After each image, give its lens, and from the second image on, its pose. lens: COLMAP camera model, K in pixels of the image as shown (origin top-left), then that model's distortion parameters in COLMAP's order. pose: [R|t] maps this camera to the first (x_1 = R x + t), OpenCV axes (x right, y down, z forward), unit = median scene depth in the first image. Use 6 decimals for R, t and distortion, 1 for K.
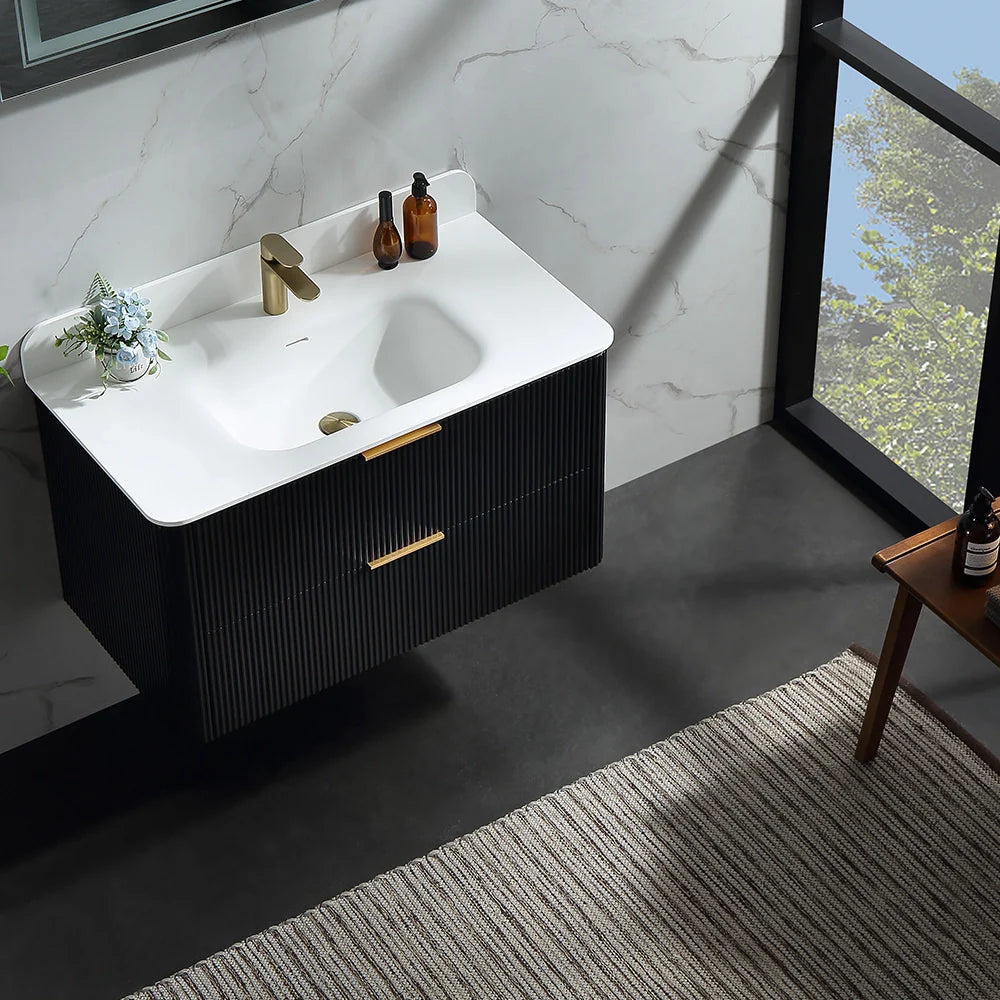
lens RADIAL K [[2833.2, 0, 503.5], [0, 2833.2, 505.1], [0, 0, 1]] dist [0.255523, 0.000000]
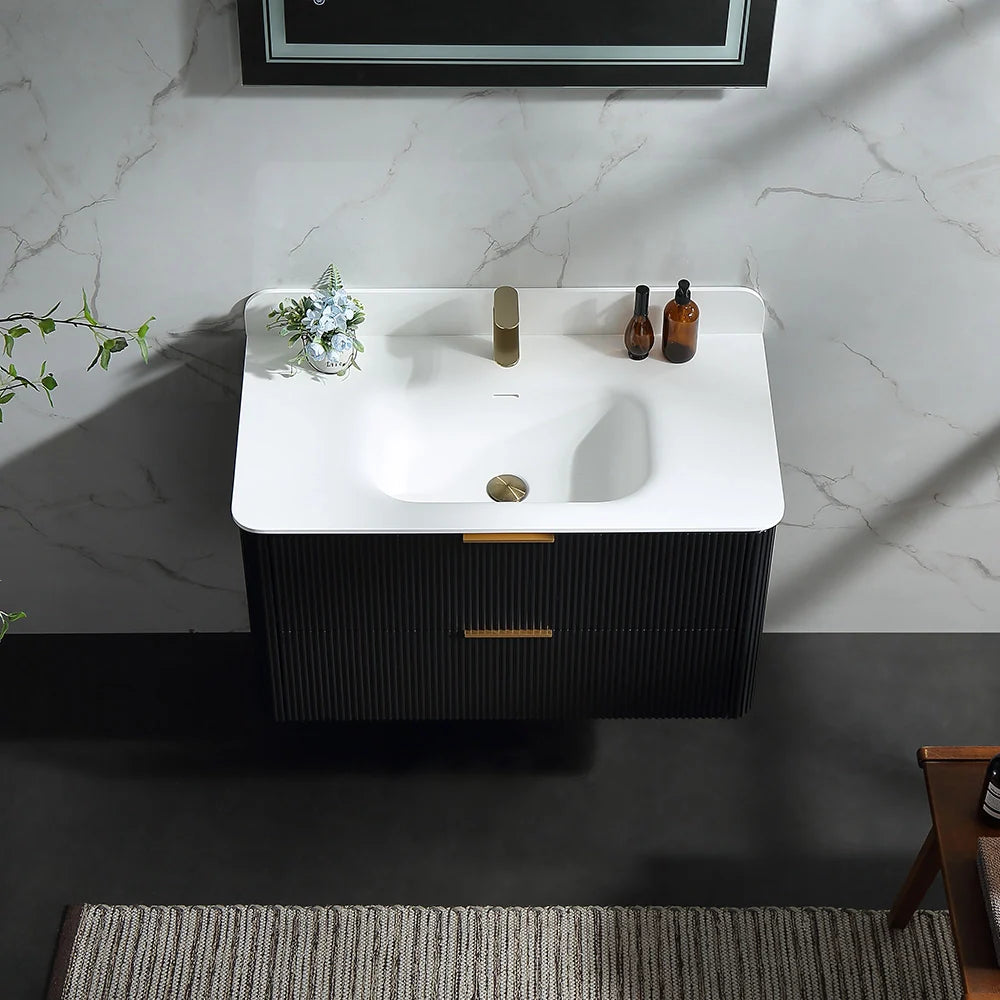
lens RADIAL K [[2430.1, 0, 500.4], [0, 2430.1, 502.5], [0, 0, 1]] dist [0.167700, 0.000000]
pose [[0.839622, 0.402850, -0.364343, 0.247883], [-0.359905, 0.915003, 0.182313, -0.175197], [0.406820, -0.021945, 0.913245, 0.216130]]
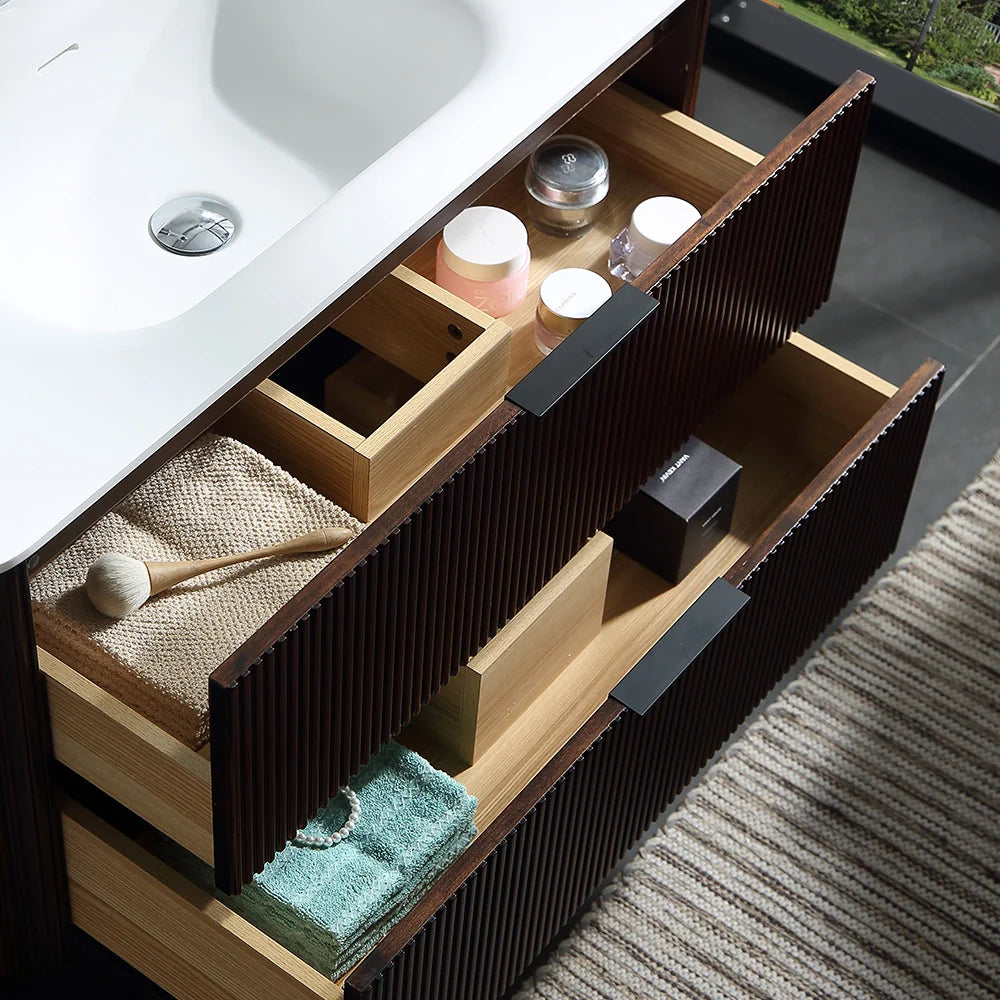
lens RADIAL K [[2740.3, 0, 504.6], [0, 2740.3, 507.6], [0, 0, 1]] dist [0.256077, 0.000000]
pose [[0.939756, -0.216706, 0.264382, -0.134627], [0.171954, 0.968091, 0.182297, -0.057125], [-0.295450, -0.125853, 0.947032, 0.547333]]
